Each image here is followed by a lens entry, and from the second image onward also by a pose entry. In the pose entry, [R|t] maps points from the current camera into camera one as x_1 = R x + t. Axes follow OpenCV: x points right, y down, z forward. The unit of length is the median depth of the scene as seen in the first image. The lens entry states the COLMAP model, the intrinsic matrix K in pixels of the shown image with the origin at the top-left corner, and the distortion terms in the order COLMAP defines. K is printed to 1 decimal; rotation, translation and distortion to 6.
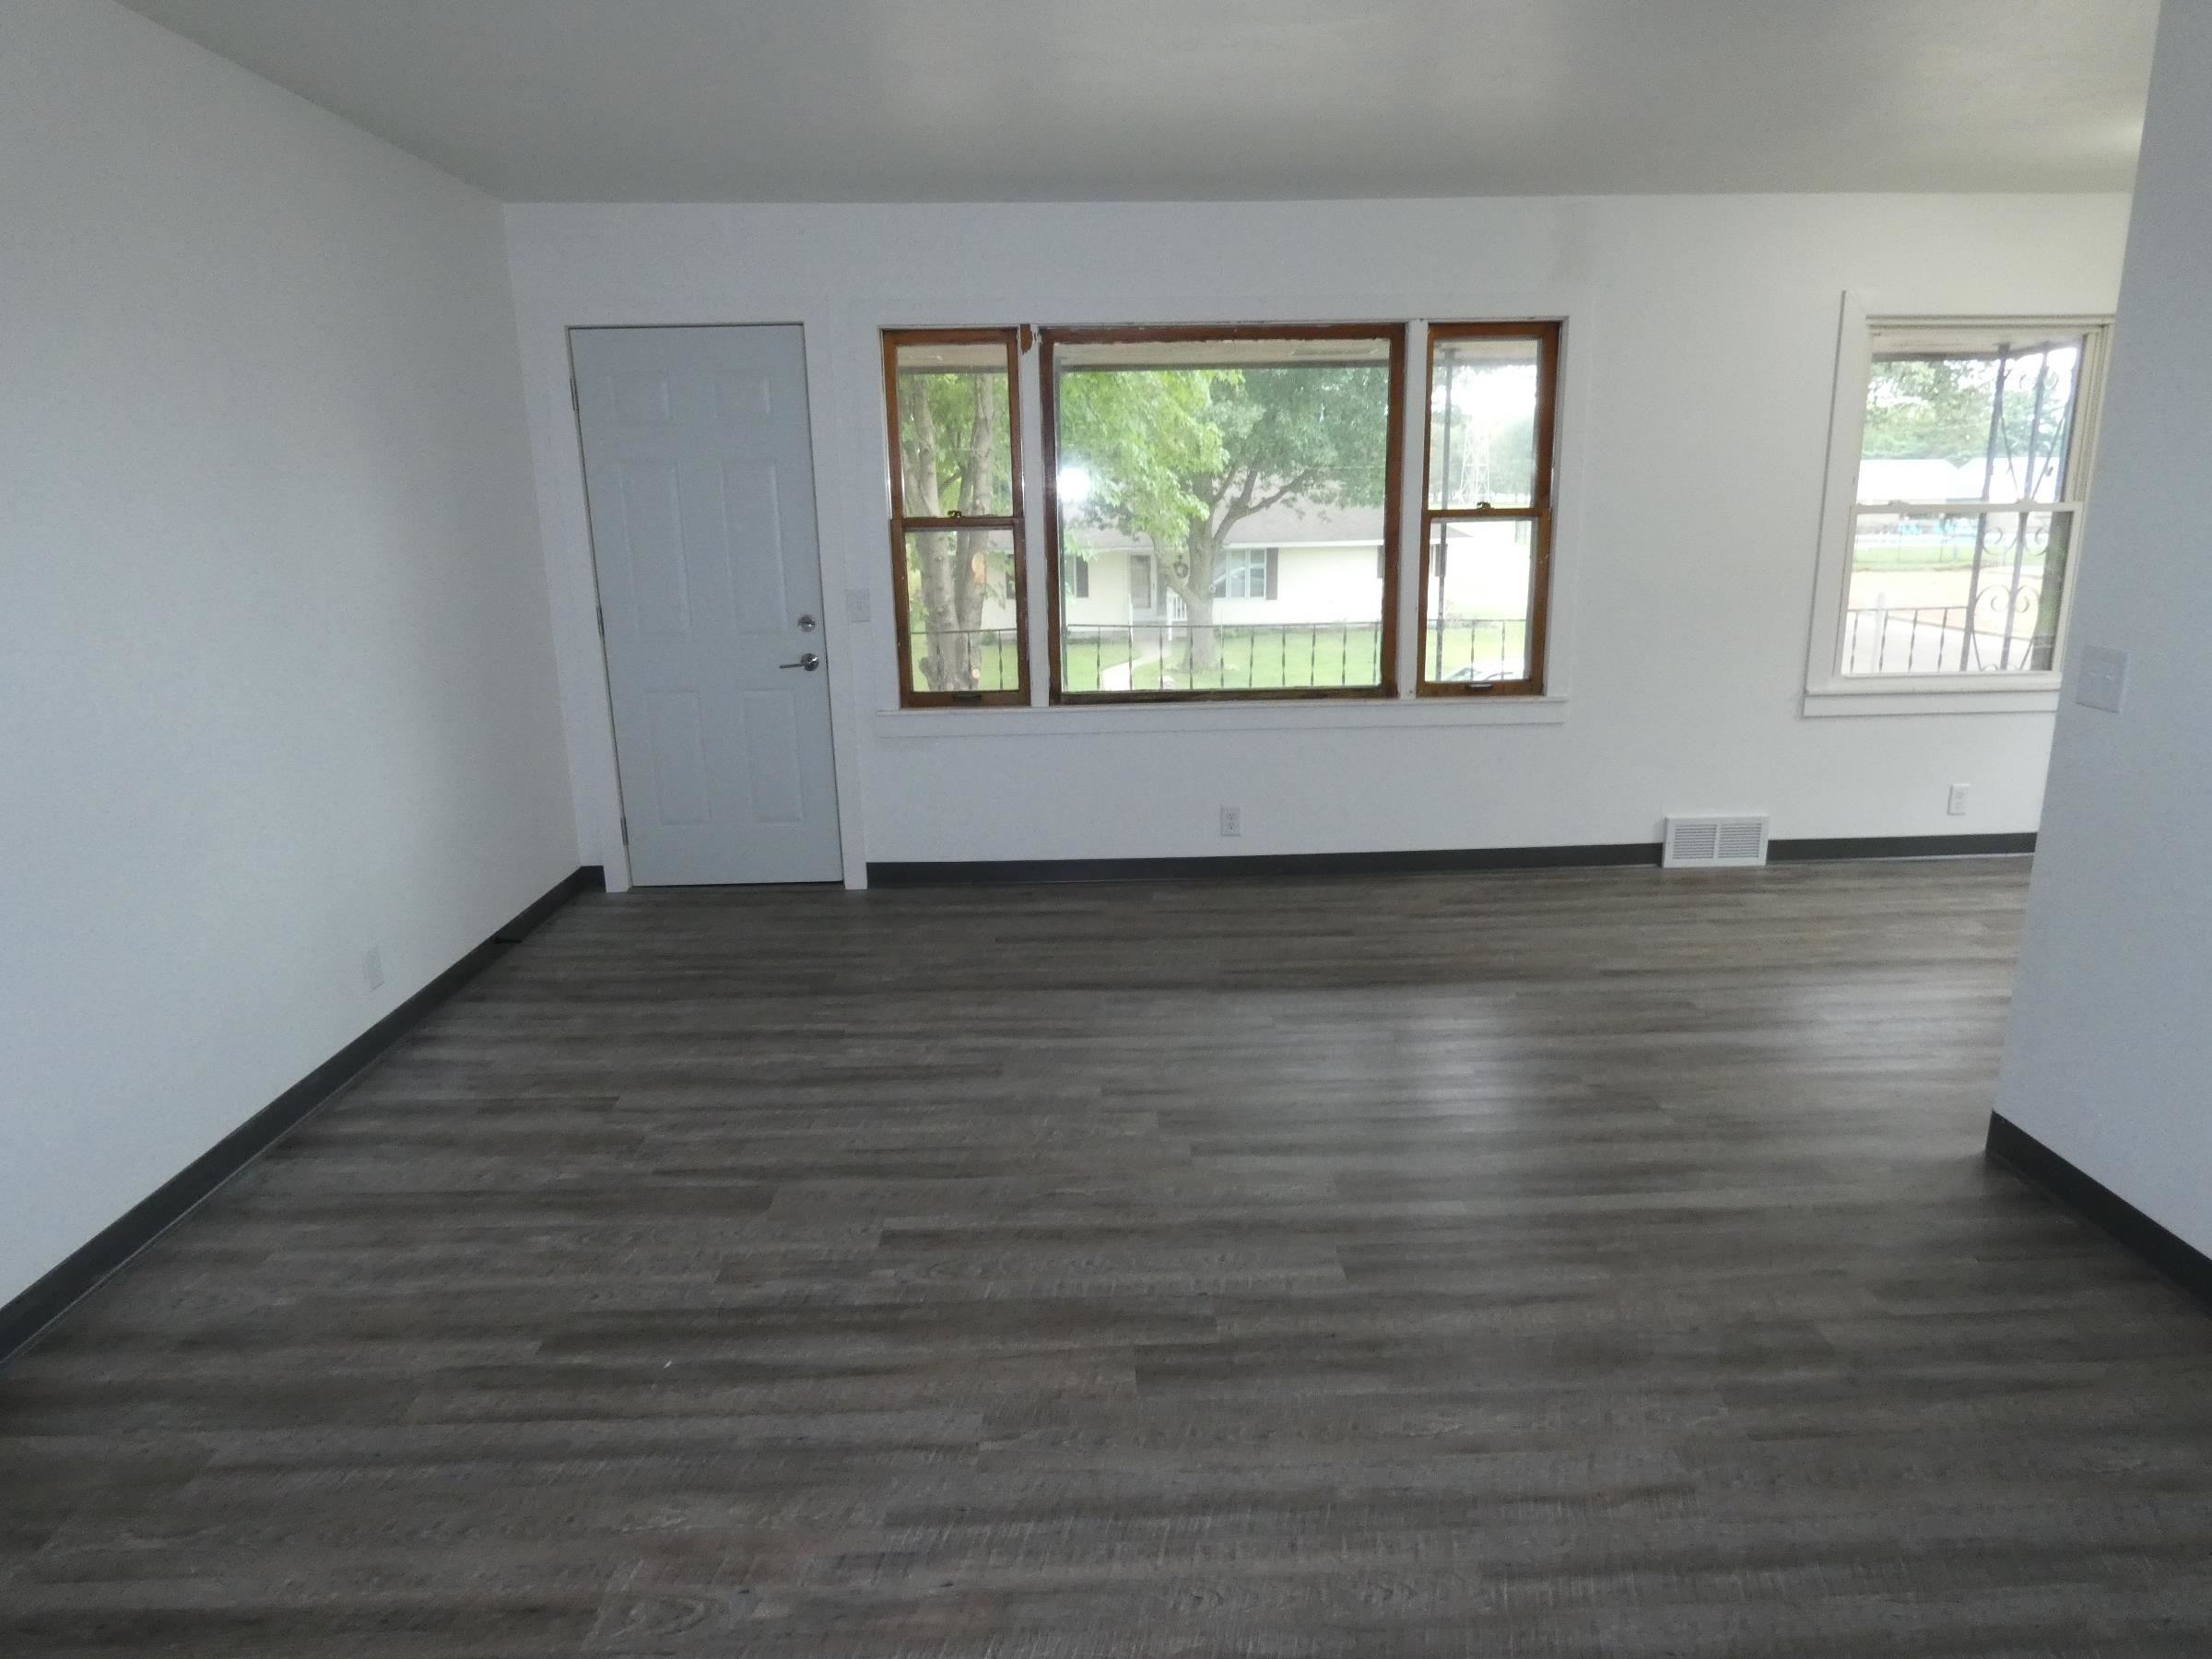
lens RADIAL K [[1351.3, 0, 1106.0], [0, 1351.3, 829.5], [0, 0, 1]] dist [-0.006304, 0.000001]
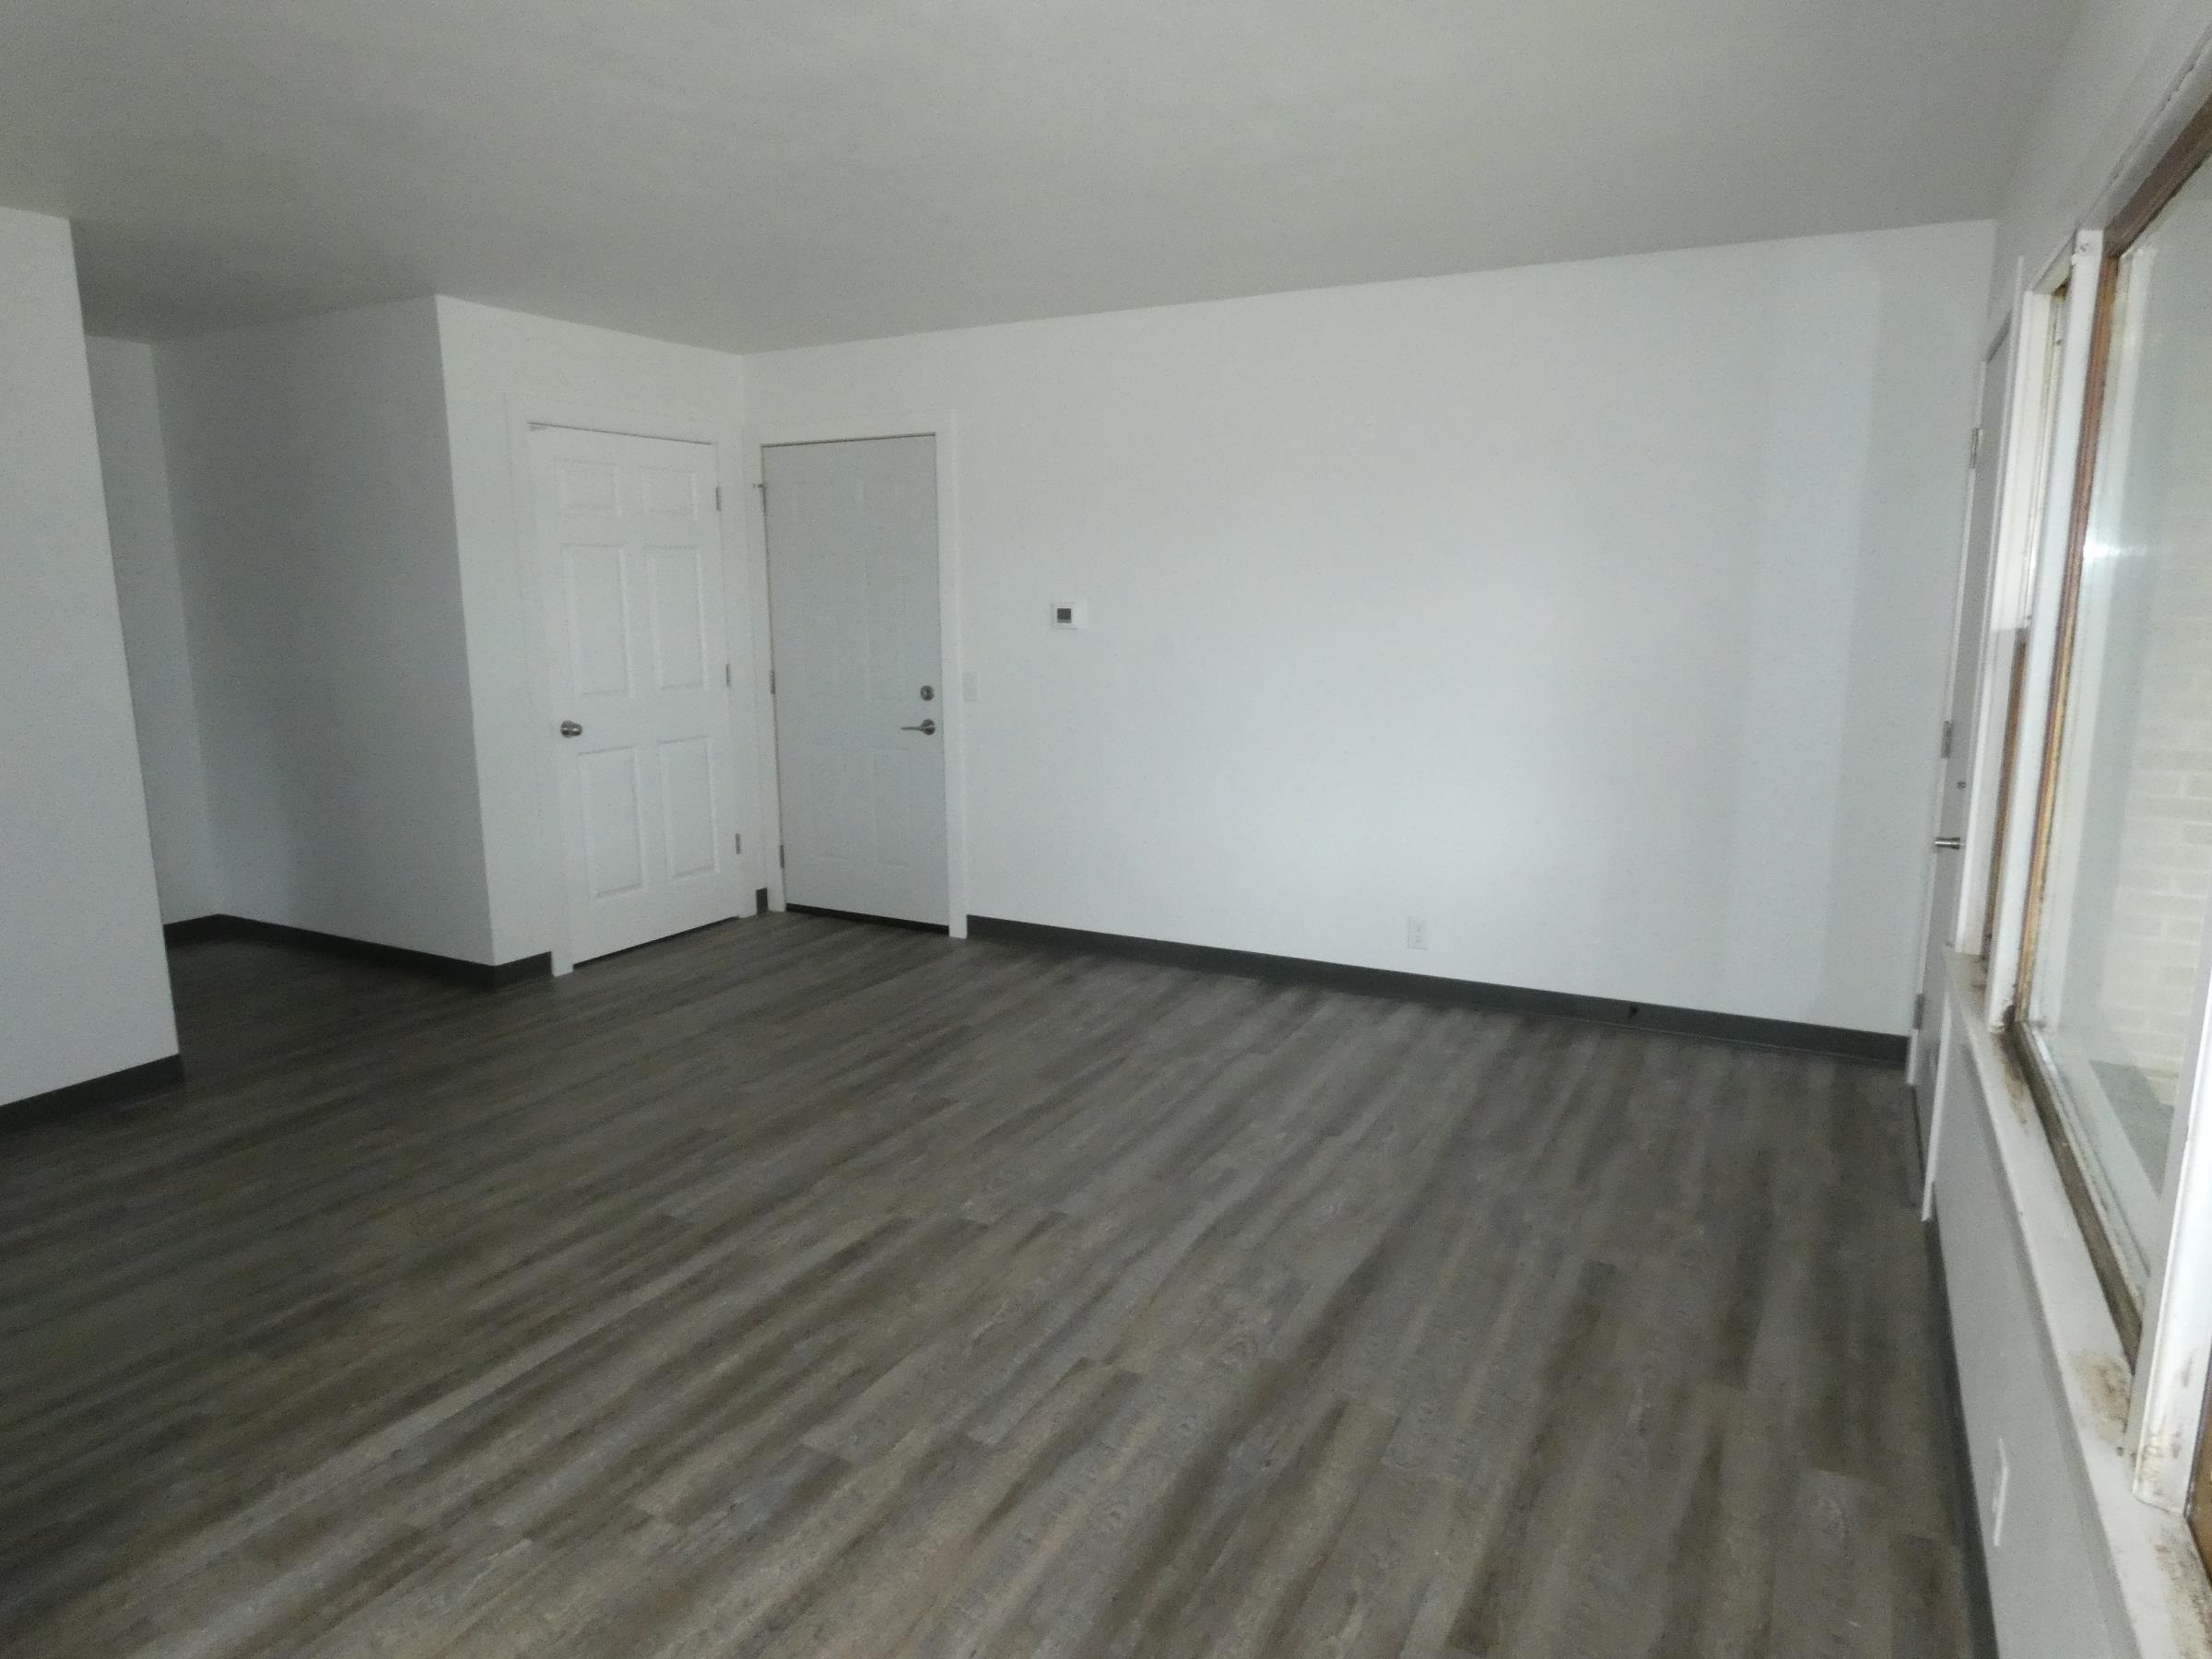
lens RADIAL K [[1327.3, 0, 1106.0], [0, 1327.3, 829.5], [0, 0, 1]] dist [0.034568, -0.001233]
pose [[-0.507622, 0.177099, -0.843182, 0.857887], [-0.190266, 0.931443, 0.310183, -0.419251], [0.840309, 0.317884, -0.439125, 1.596313]]
